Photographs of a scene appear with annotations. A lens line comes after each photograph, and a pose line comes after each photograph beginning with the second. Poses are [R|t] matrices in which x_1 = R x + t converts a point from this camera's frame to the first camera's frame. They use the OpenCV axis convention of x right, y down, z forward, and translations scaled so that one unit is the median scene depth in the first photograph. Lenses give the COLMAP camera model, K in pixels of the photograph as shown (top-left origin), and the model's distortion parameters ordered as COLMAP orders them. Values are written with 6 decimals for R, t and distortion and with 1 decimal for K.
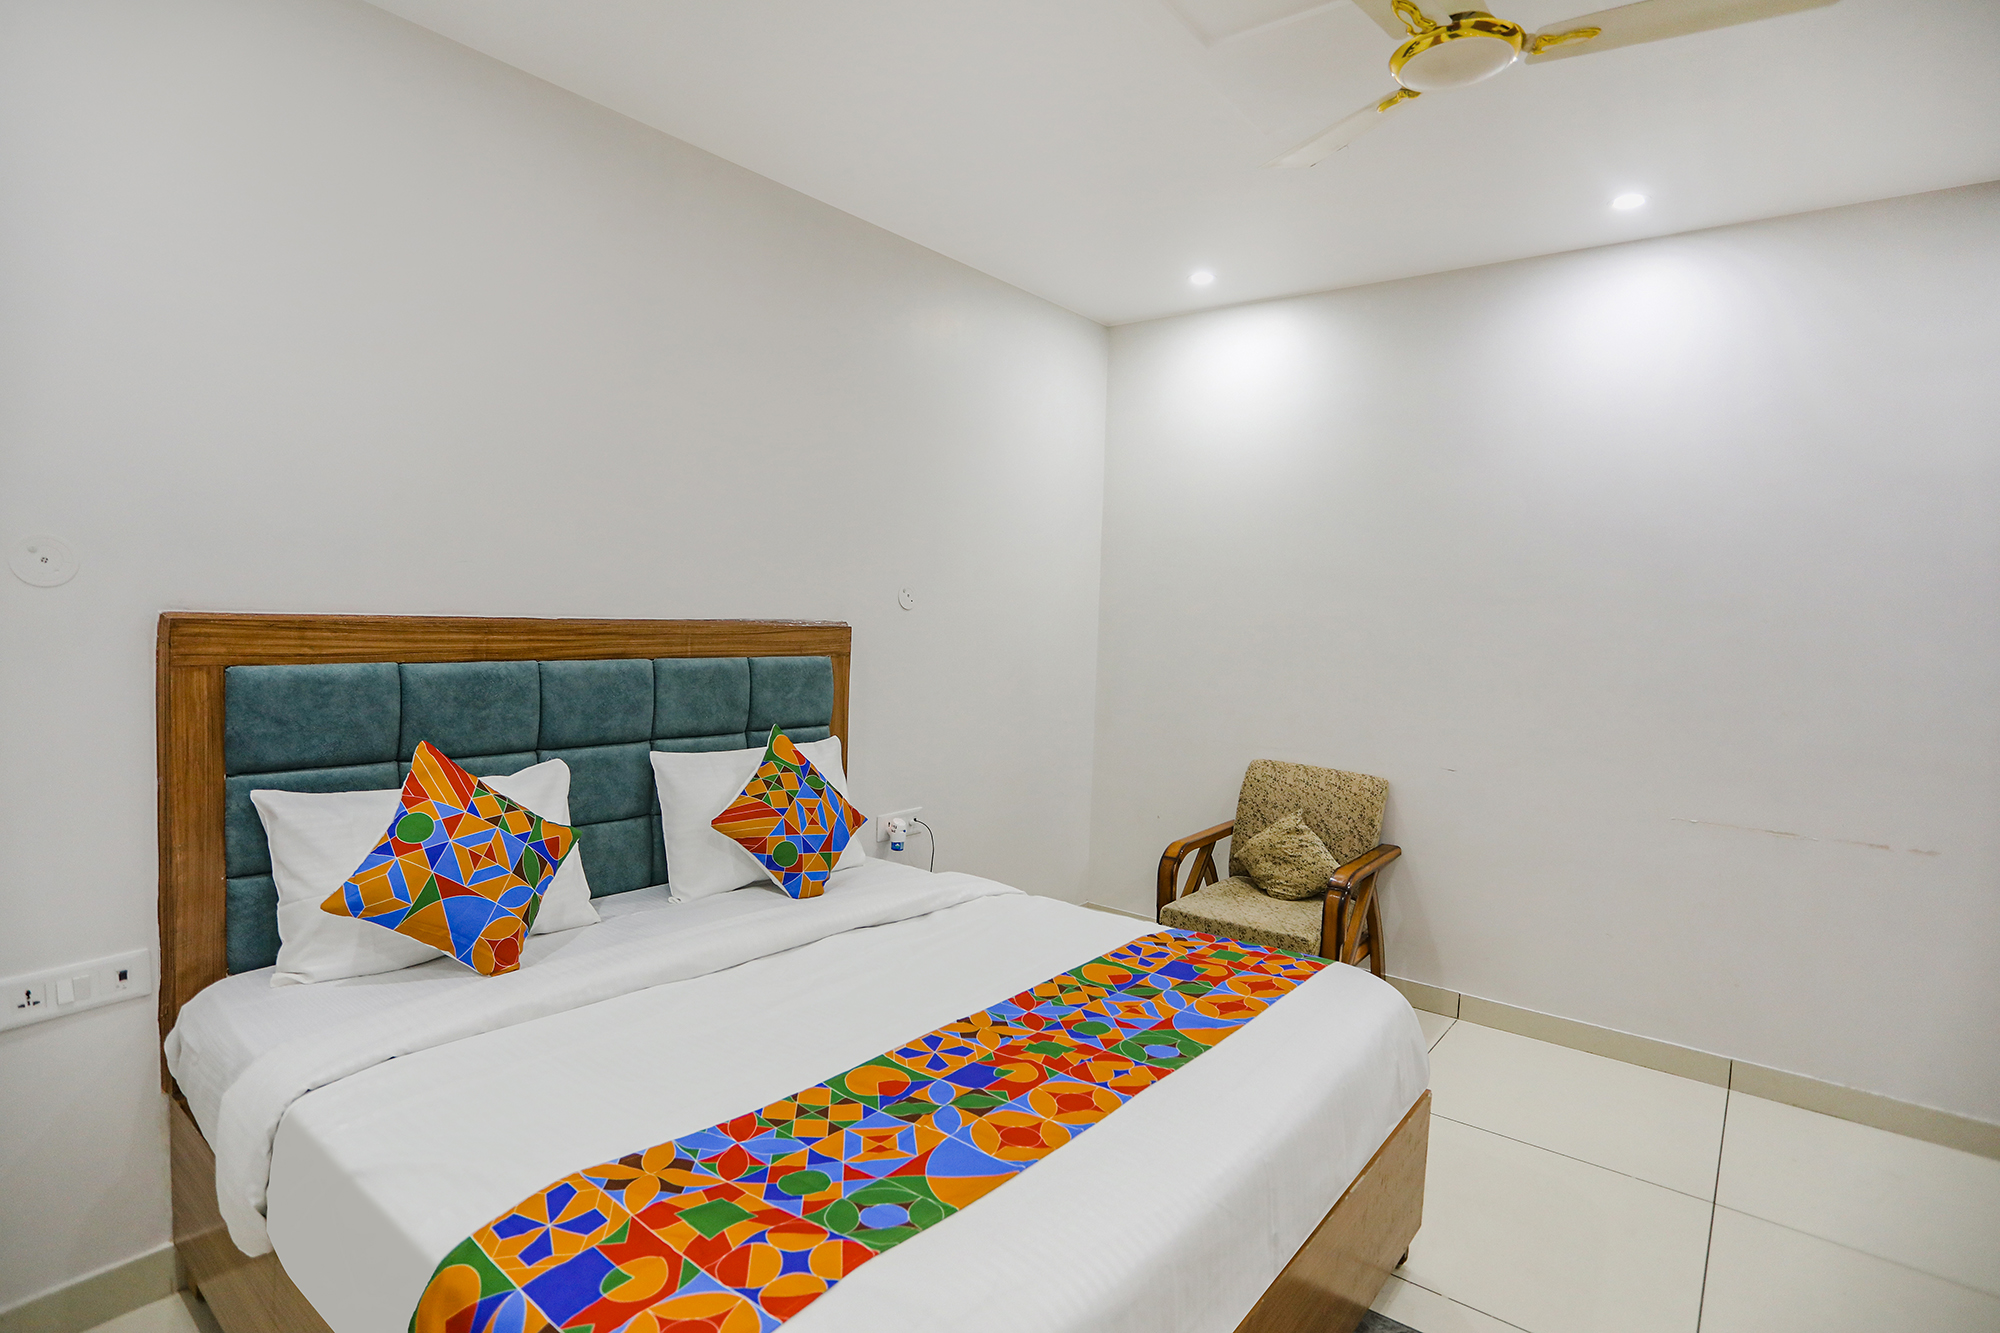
lens RADIAL K [[1005.9, 0, 974.0], [0, 1005.9, 645.2], [0, 0, 1]] dist [-0.079039, 0.040136]
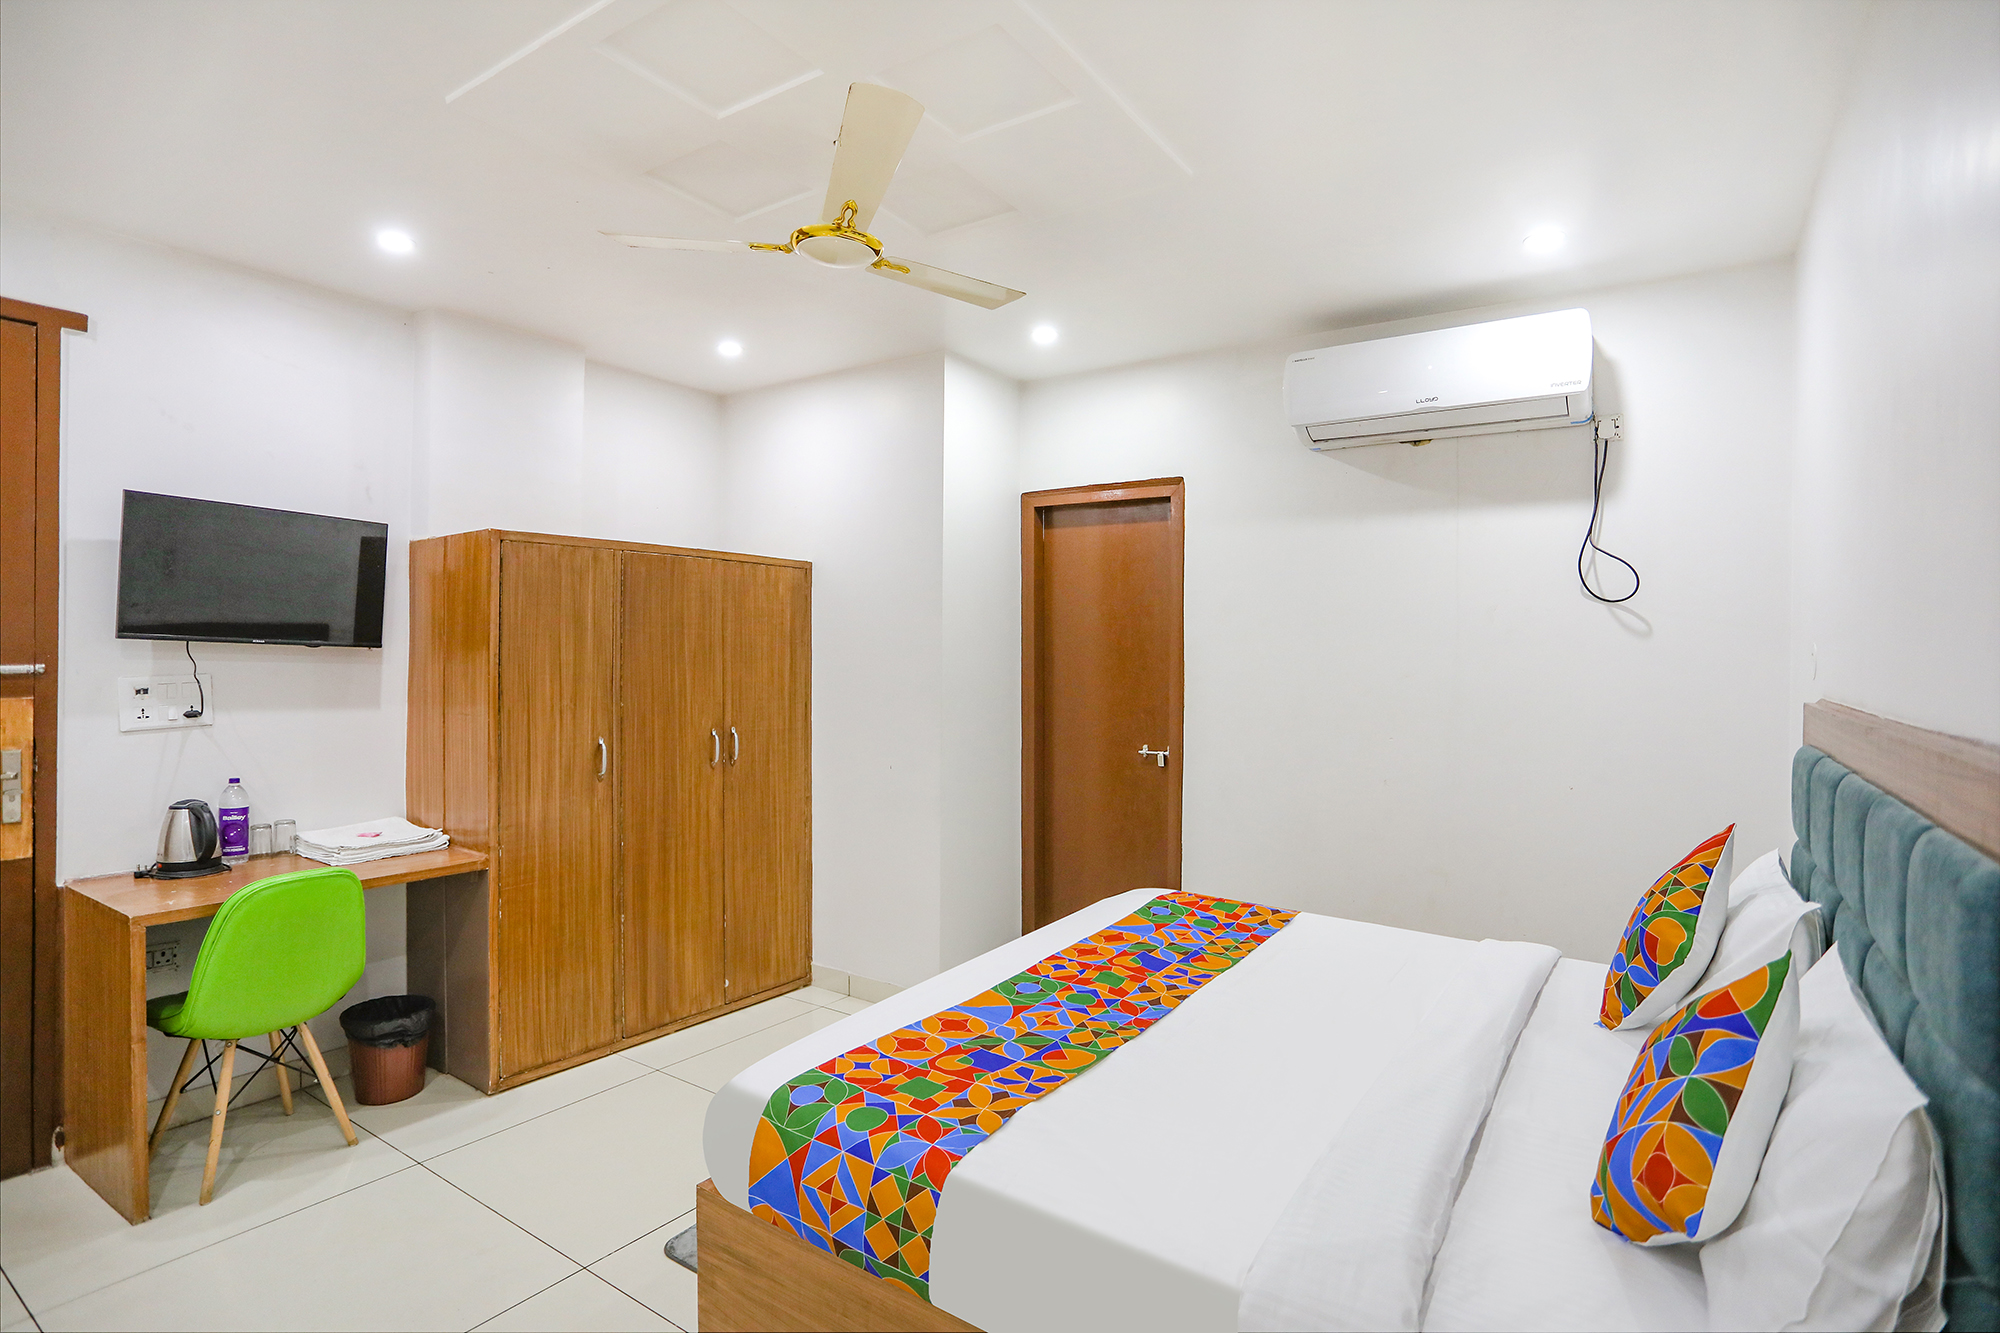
lens RADIAL K [[990.2, 0, 1038.3], [0, 990.2, 664.7], [0, 0, 1]] dist [0.000529, 0.000445]
pose [[-0.991416, -0.037415, -0.125281, 0.249957], [-0.043382, 0.998033, 0.045247, -0.069553], [0.123342, 0.050294, -0.991089, 1.642760]]
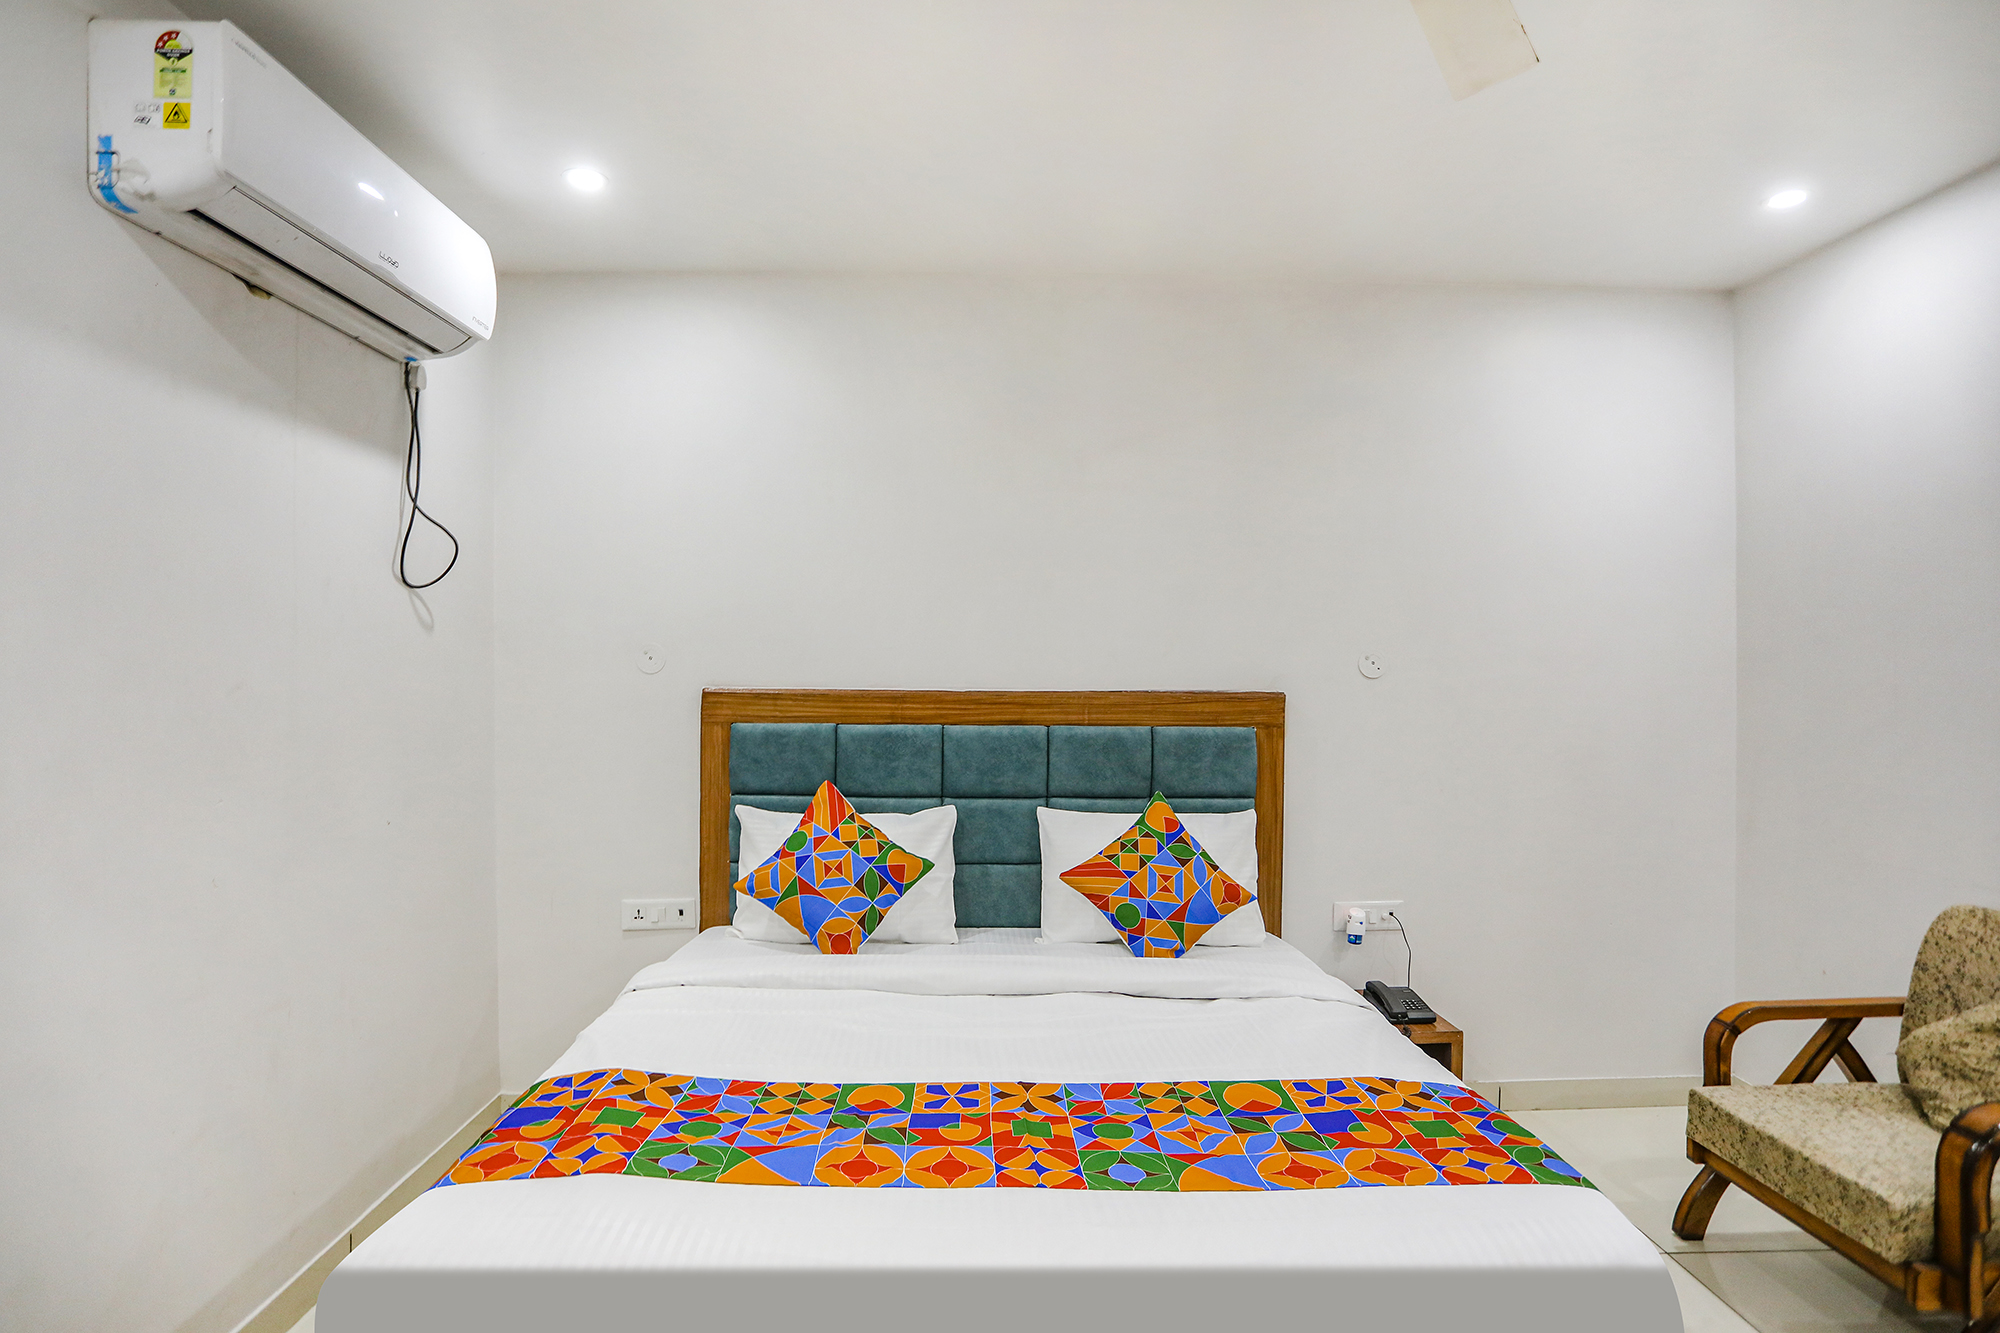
lens RADIAL K [[999.5, 0, 993.9], [0, 999.5, 654.3], [0, 0, 1]] dist [-0.072272, 0.029651]
pose [[0.655392, -0.035293, -0.754464, 0.553219], [-0.013227, 0.998218, -0.058186, -0.000743], [0.755173, 0.048114, 0.653757, 0.221711]]
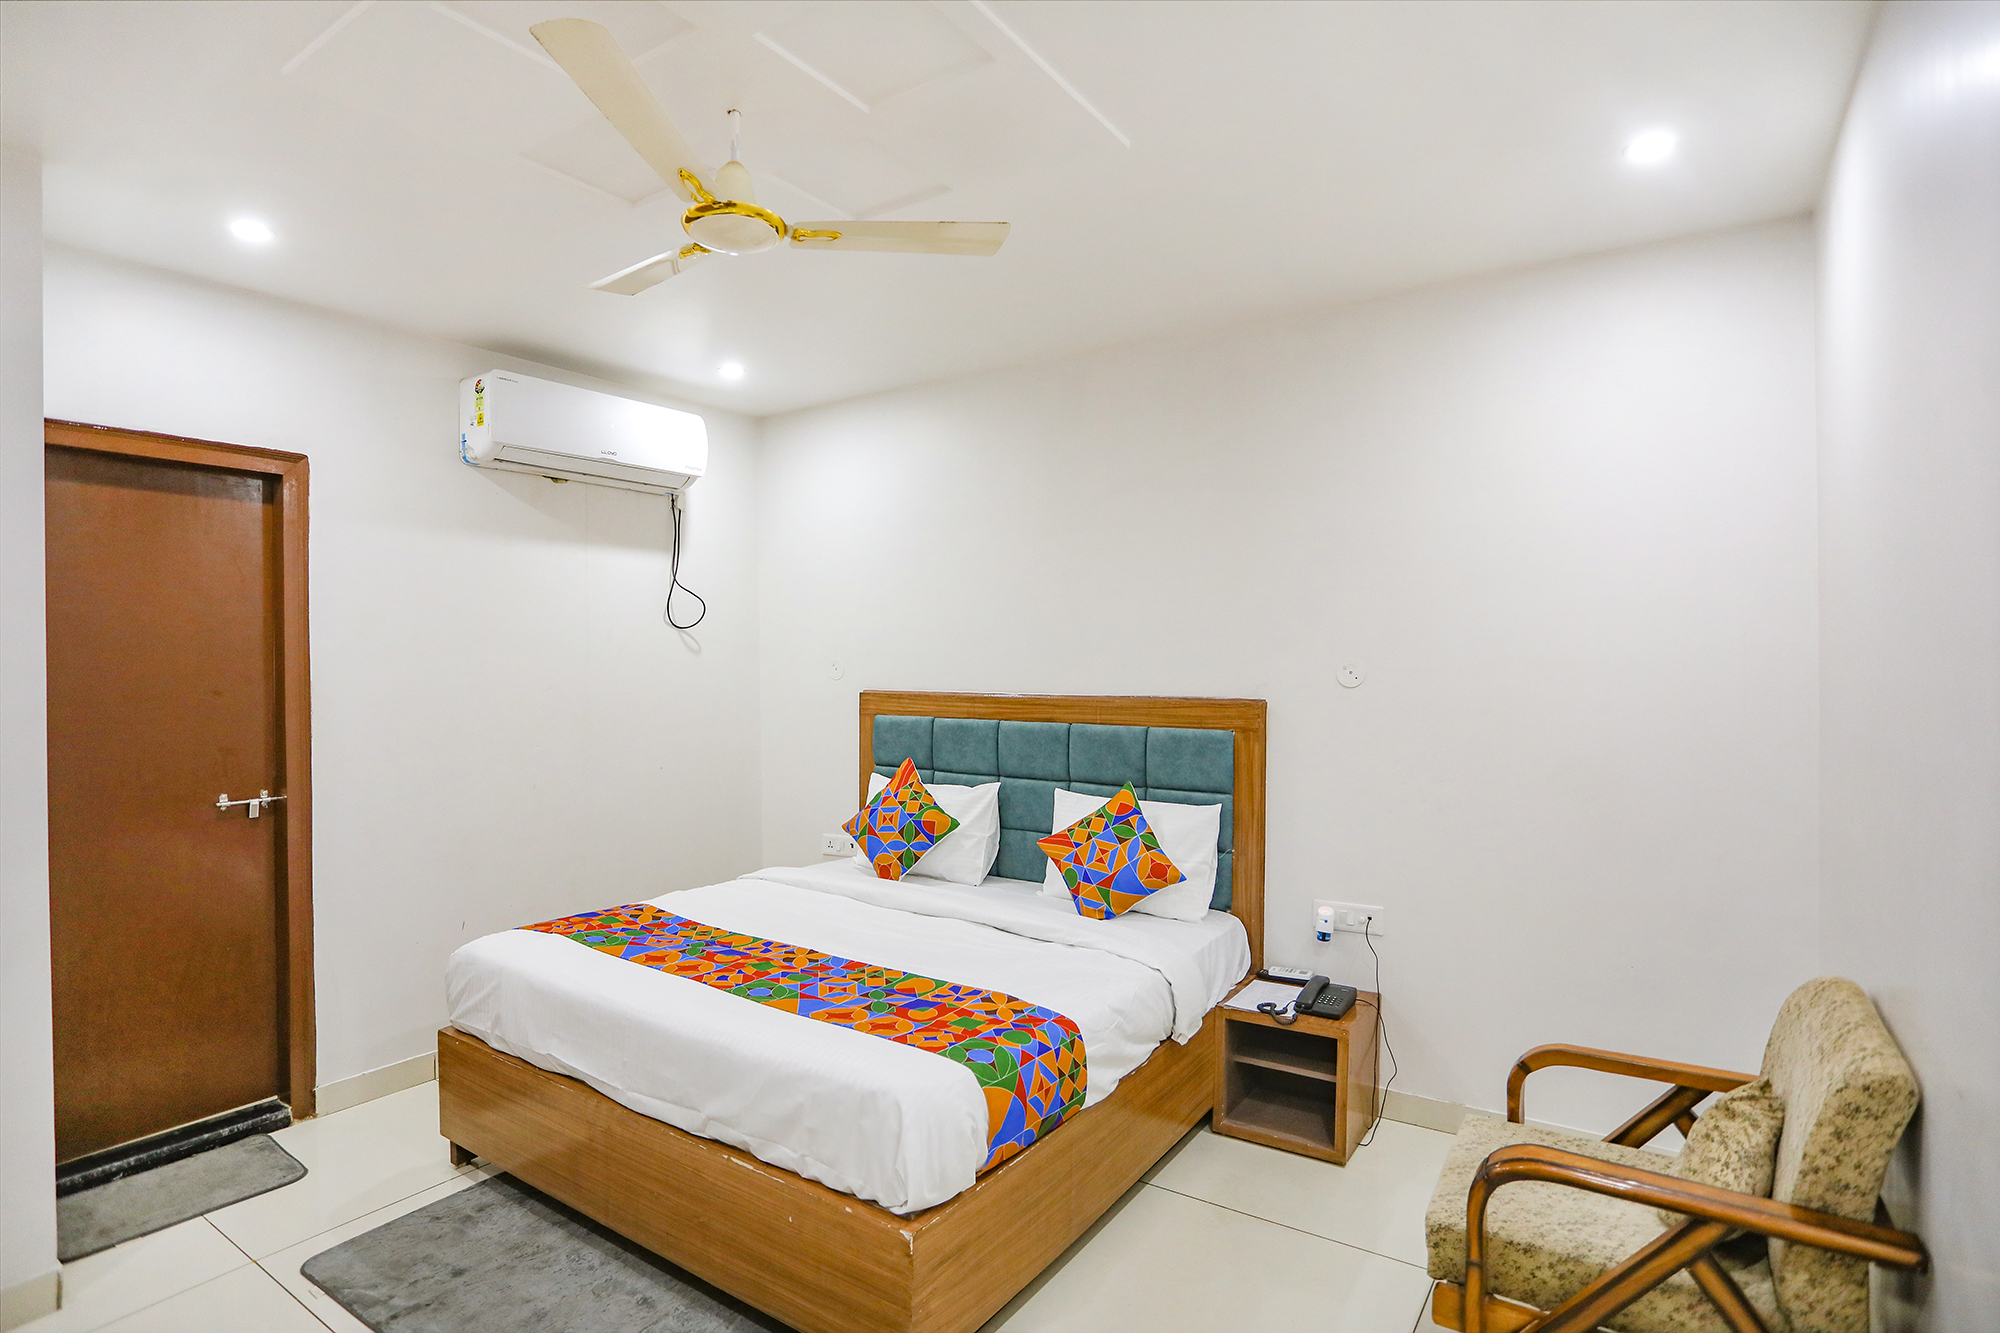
lens RADIAL K [[1003.7, 0, 998.8], [0, 1003.7, 657.0], [0, 0, 1]] dist [-0.081018, 0.040648]
pose [[0.095189, -0.031155, -0.994972, 1.185890], [-0.031433, 0.998918, -0.034286, -0.031171], [0.994963, 0.034539, 0.094106, 0.840190]]
